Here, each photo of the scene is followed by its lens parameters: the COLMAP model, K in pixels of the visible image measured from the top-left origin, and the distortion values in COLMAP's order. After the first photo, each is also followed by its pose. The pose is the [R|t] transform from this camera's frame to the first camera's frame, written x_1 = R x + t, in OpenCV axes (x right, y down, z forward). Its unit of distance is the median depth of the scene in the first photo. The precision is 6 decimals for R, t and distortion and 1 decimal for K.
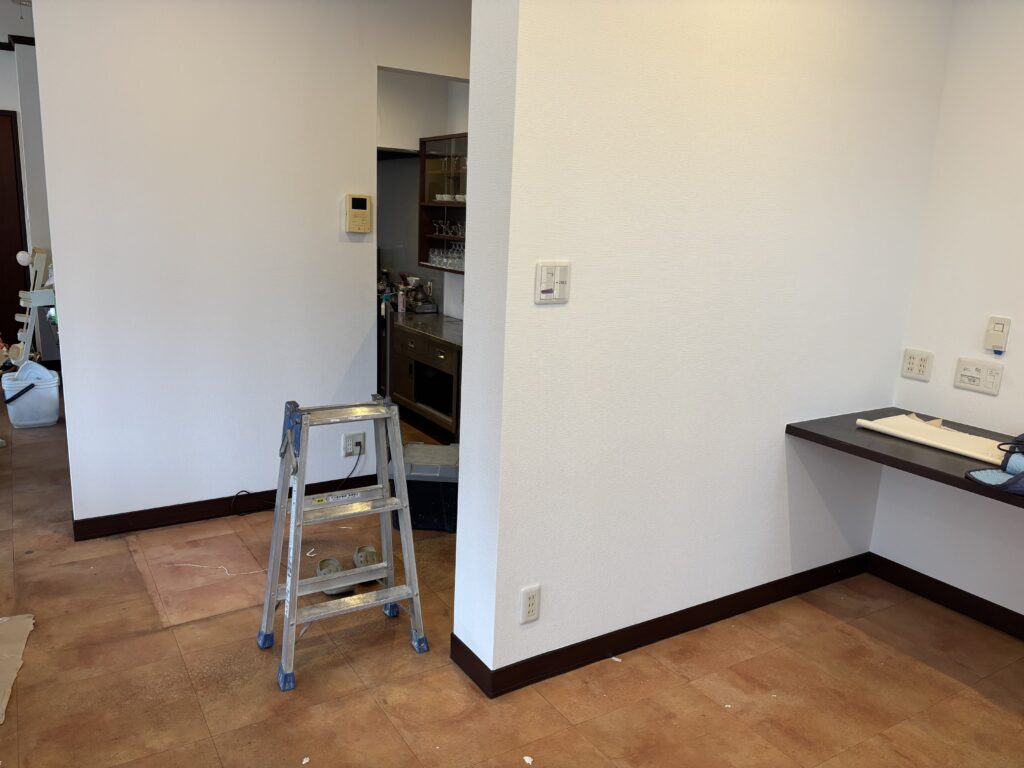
lens RADIAL K [[777.3, 0, 509.7], [0, 777.3, 383.0], [0, 0, 1]] dist [0.045051, -0.052310]
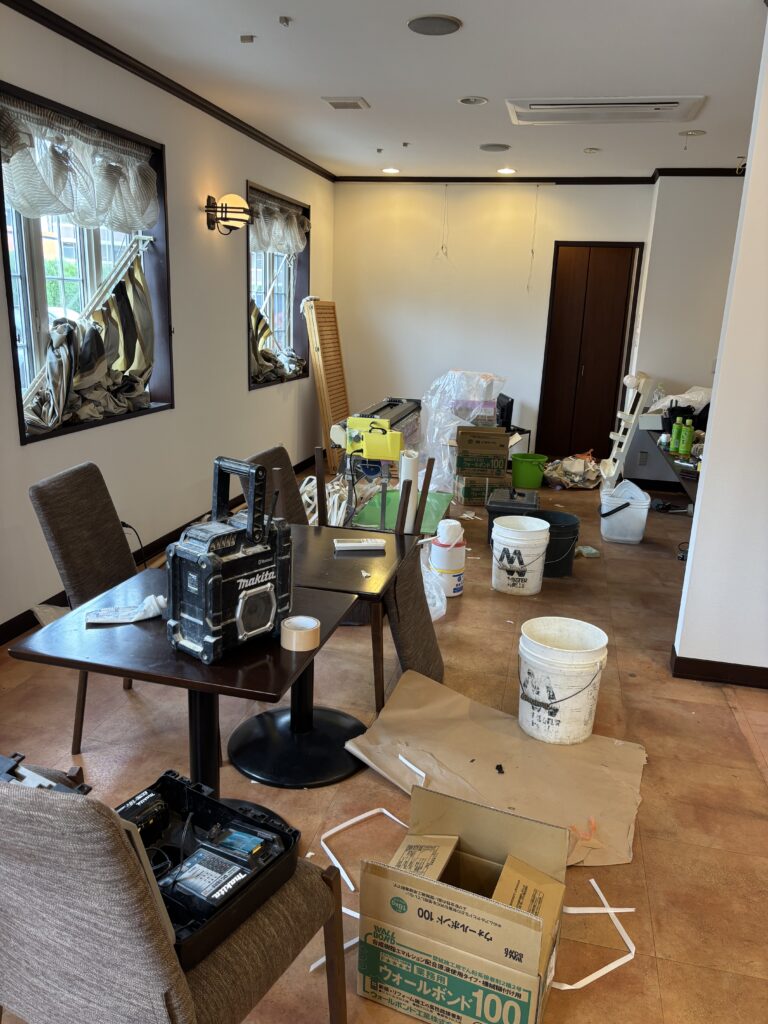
lens RADIAL K [[777.3, 0, 390.9], [0, 777.3, 514.0], [0, 0, 1]] dist [0.045051, -0.052310]
pose [[0.710993, 0.167192, -0.683034, -0.182012], [-0.159185, 0.984377, 0.075254, -0.019315], [0.684945, 0.055224, 0.726499, 0.031248]]
